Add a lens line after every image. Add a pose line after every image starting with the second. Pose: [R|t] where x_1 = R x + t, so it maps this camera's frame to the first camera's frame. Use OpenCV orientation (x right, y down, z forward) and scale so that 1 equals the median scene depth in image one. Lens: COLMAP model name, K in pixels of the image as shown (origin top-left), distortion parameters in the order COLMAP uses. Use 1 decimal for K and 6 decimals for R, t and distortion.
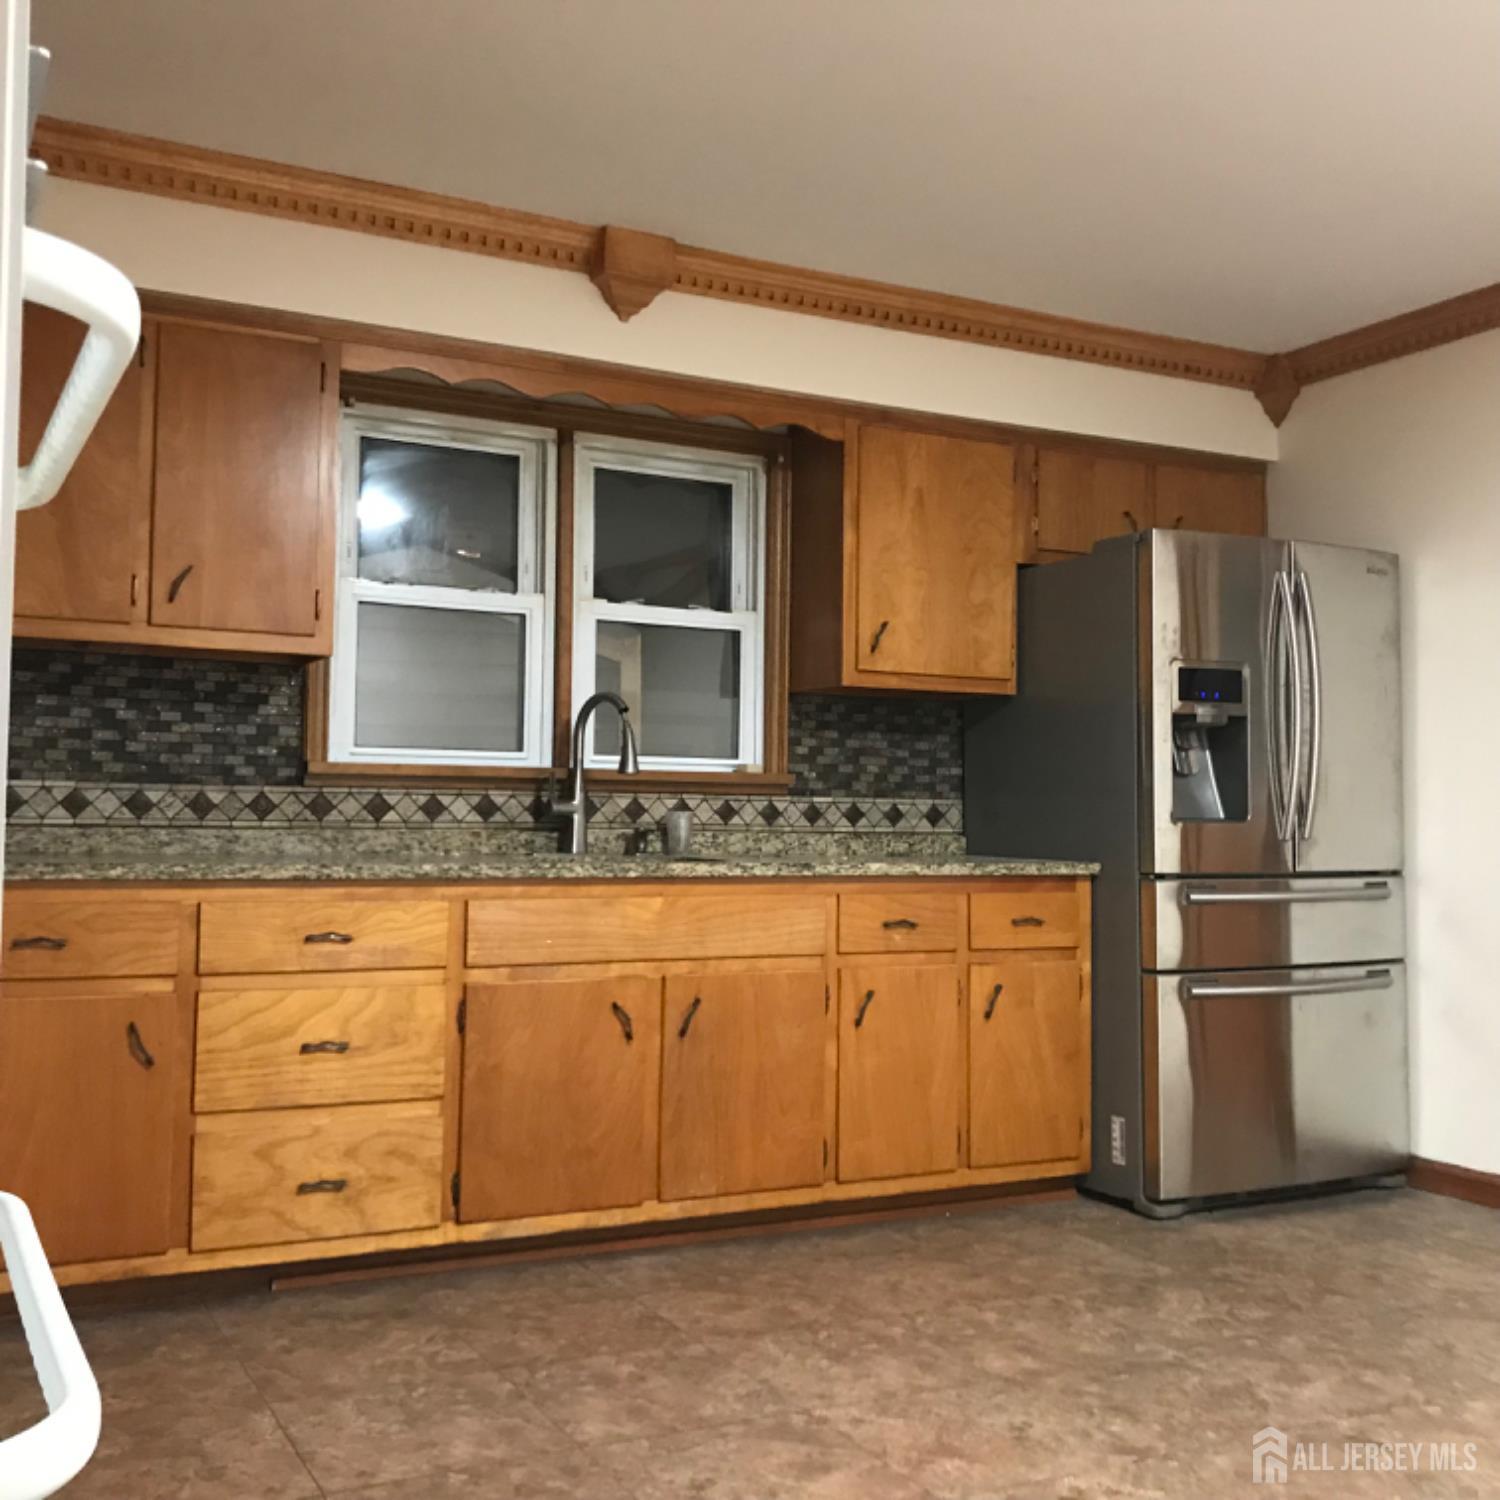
lens RADIAL K [[1634.7, 0, 740.0], [0, 1634.7, 732.1], [0, 0, 1]] dist [0.122544, -0.300073]
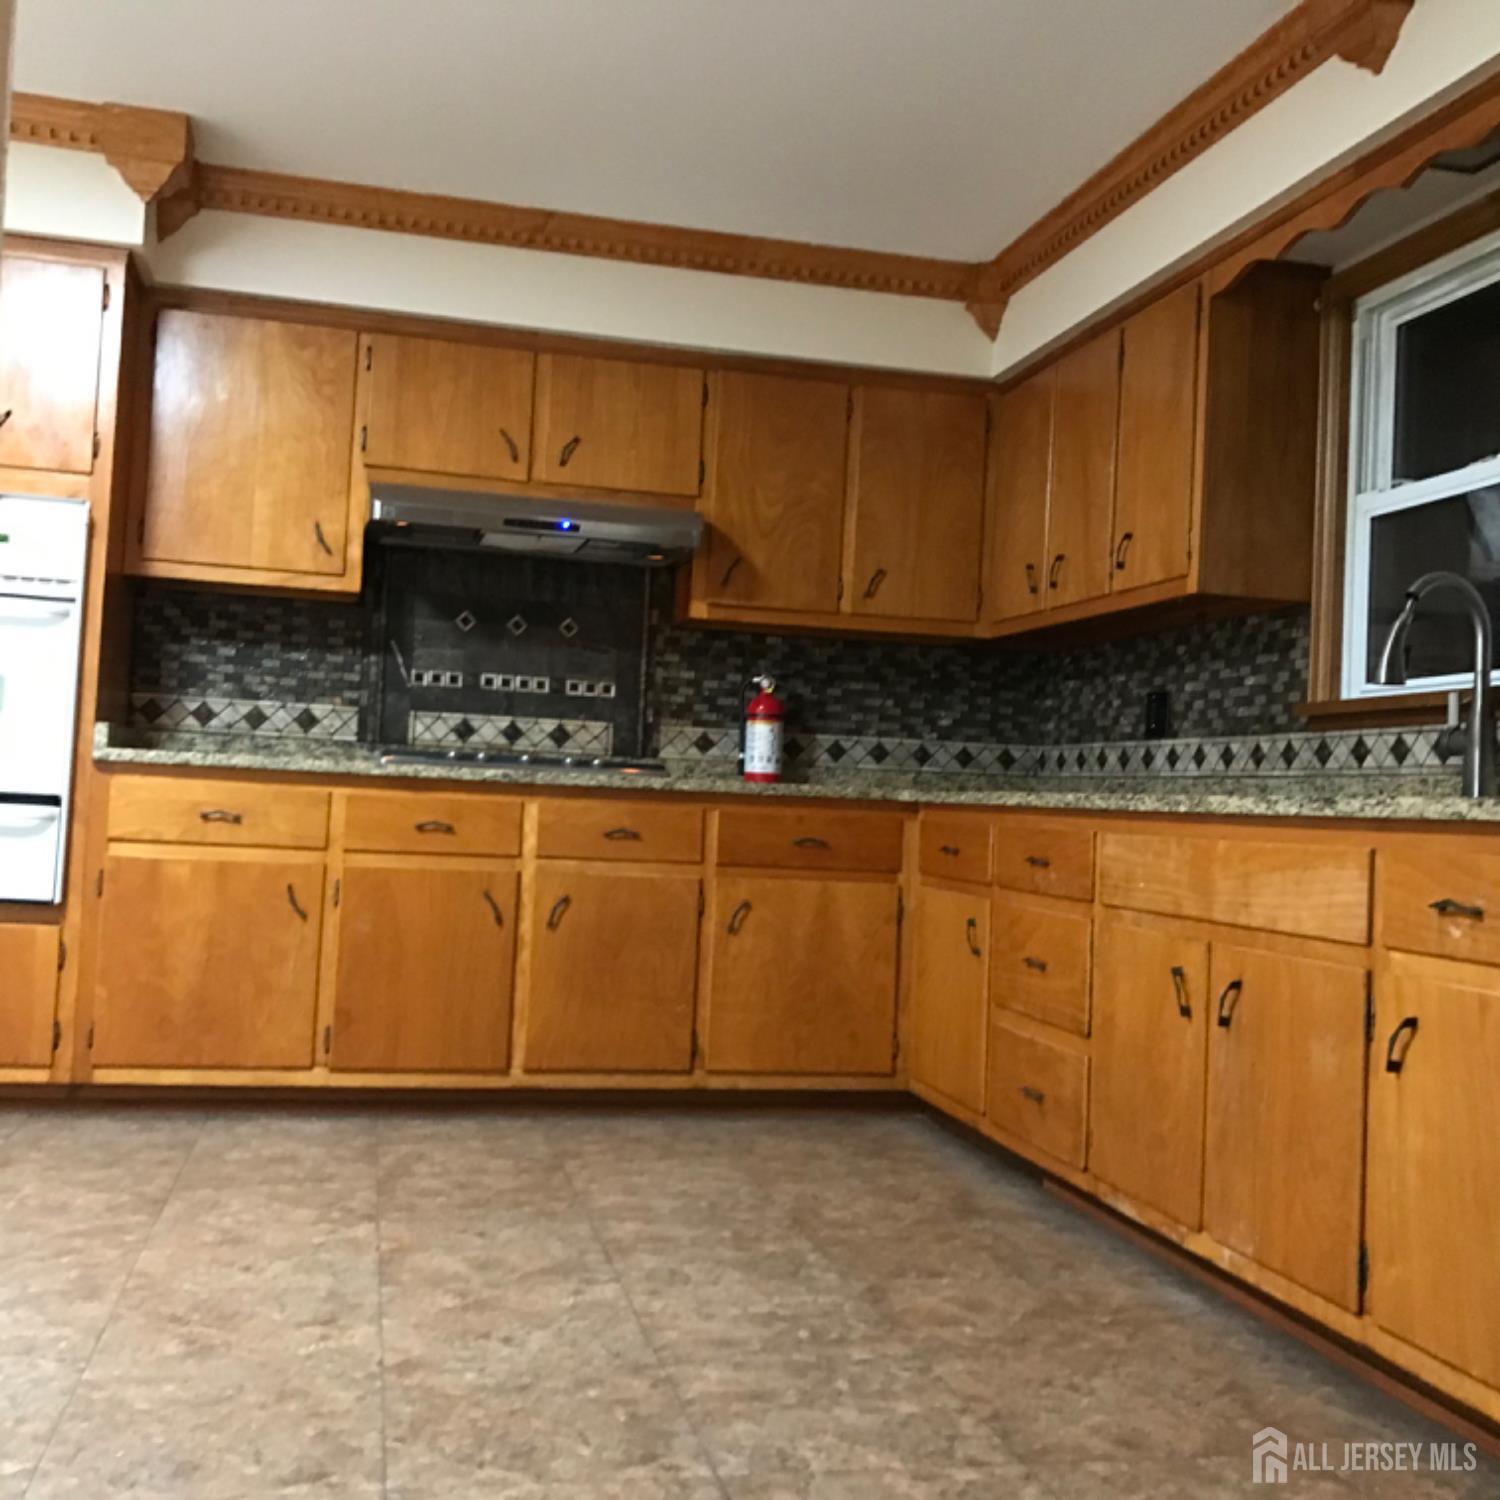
lens RADIAL K [[1634.7, 0, 740.0], [0, 1634.7, 732.1], [0, 0, 1]] dist [0.122544, -0.300073]
pose [[-0.253462, -0.068249, -0.964935, 0.789894], [0.001279, 0.997483, -0.070888, 0.109342], [0.967344, -0.019201, -0.252737, 1.023355]]
